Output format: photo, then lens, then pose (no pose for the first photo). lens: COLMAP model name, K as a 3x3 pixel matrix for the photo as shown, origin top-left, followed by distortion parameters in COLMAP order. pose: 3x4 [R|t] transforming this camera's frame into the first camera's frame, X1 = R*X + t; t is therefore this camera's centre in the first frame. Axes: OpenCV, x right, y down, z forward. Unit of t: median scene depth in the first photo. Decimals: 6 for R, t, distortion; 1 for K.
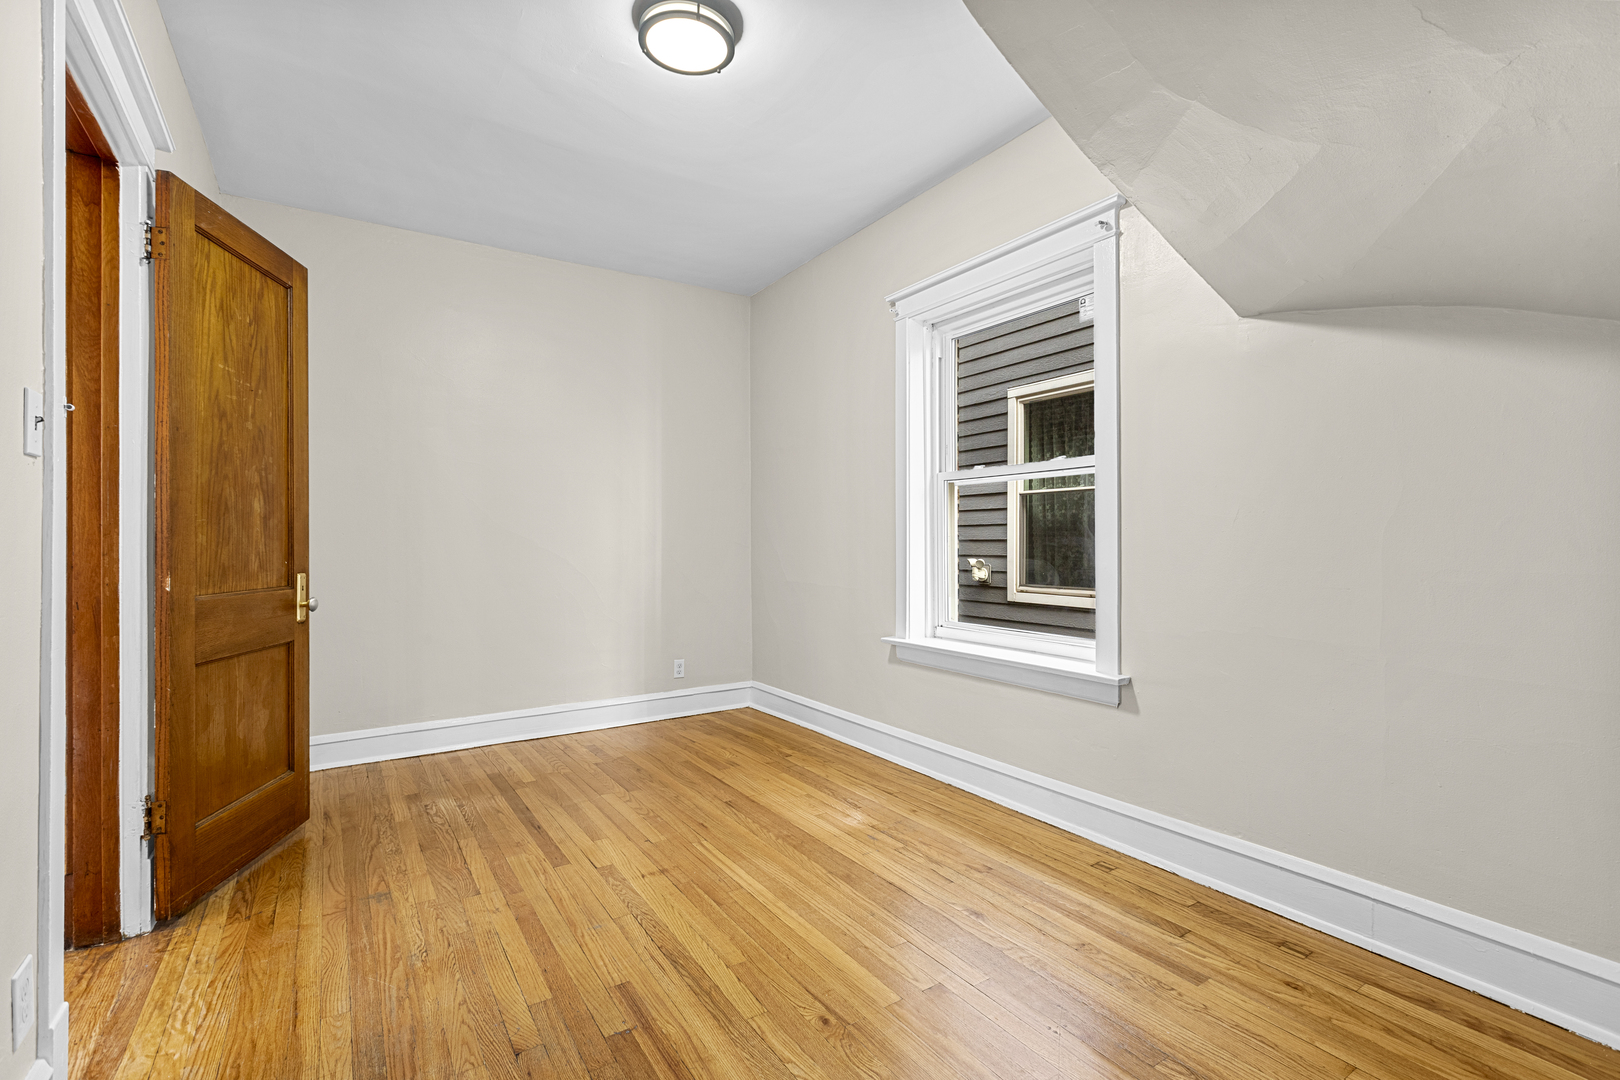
lens RADIAL K [[729.2, 0, 816.1], [0, 729.2, 544.4], [0, 0, 1]] dist [-0.001478, 0.000065]
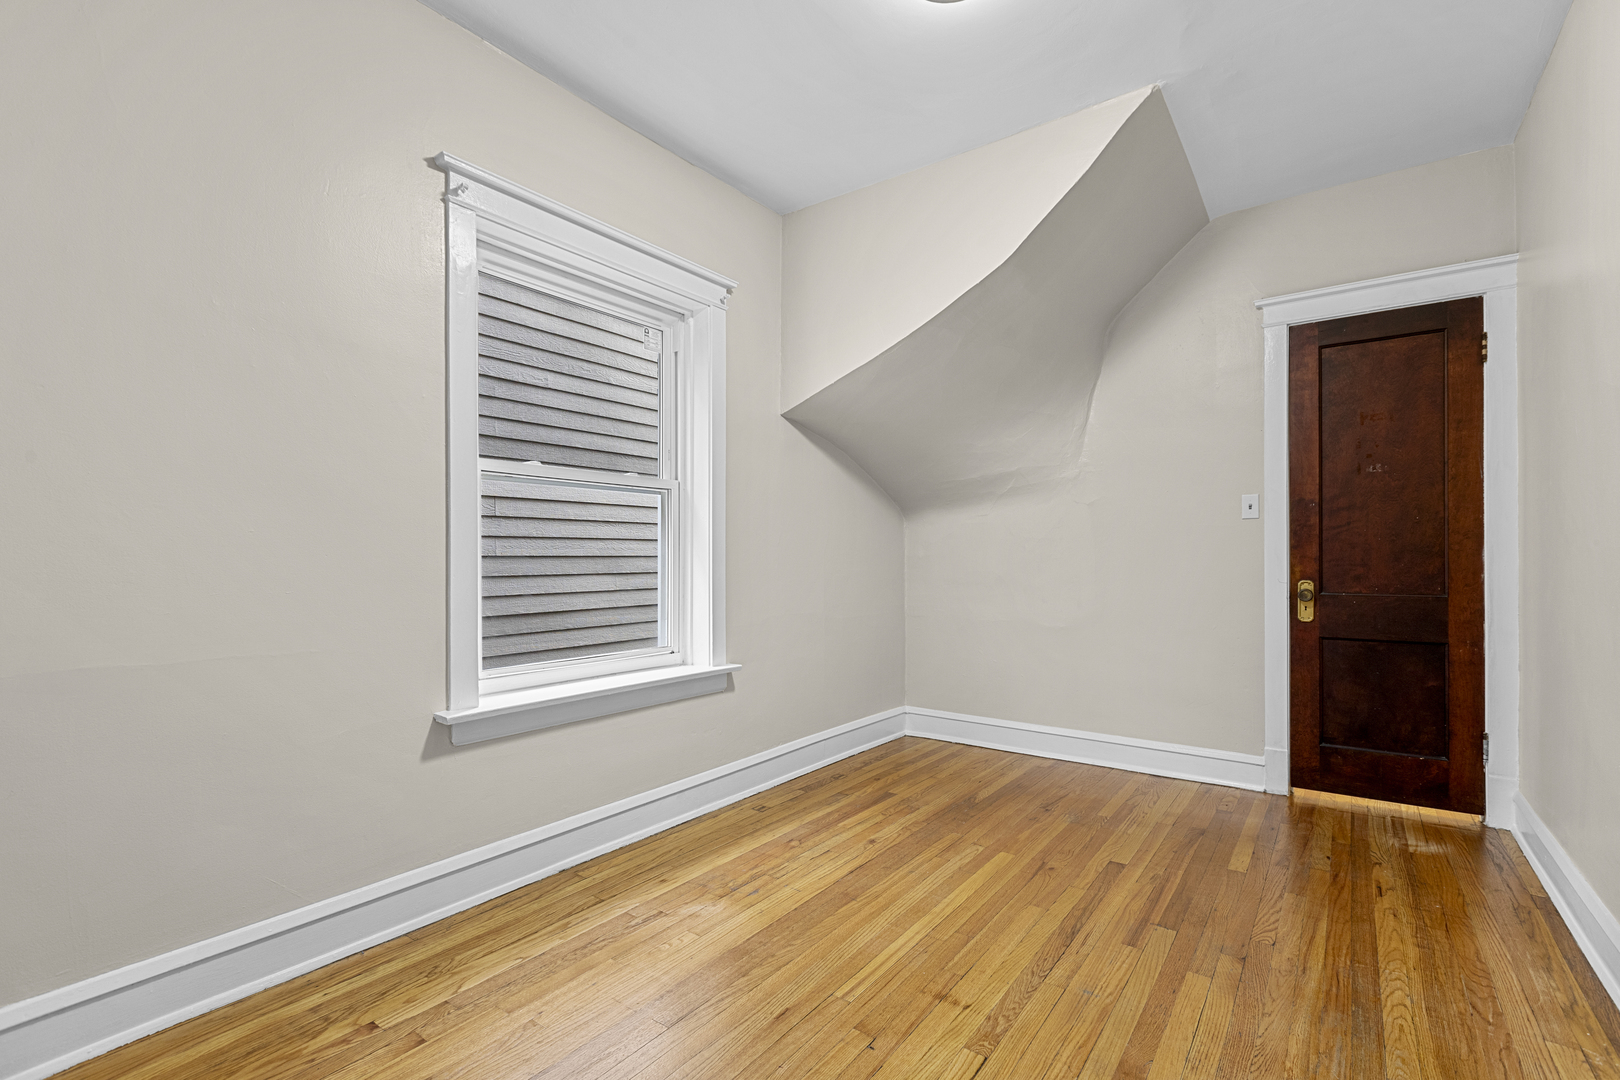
lens RADIAL K [[729.2, 0, 816.1], [0, 729.2, 544.4], [0, 0, 1]] dist [-0.001478, 0.000065]
pose [[-0.350691, 0.020290, 0.936272, -0.976247], [0.005709, 0.999793, -0.019528, -0.000399], [-0.936474, -0.001503, -0.350734, 1.547435]]
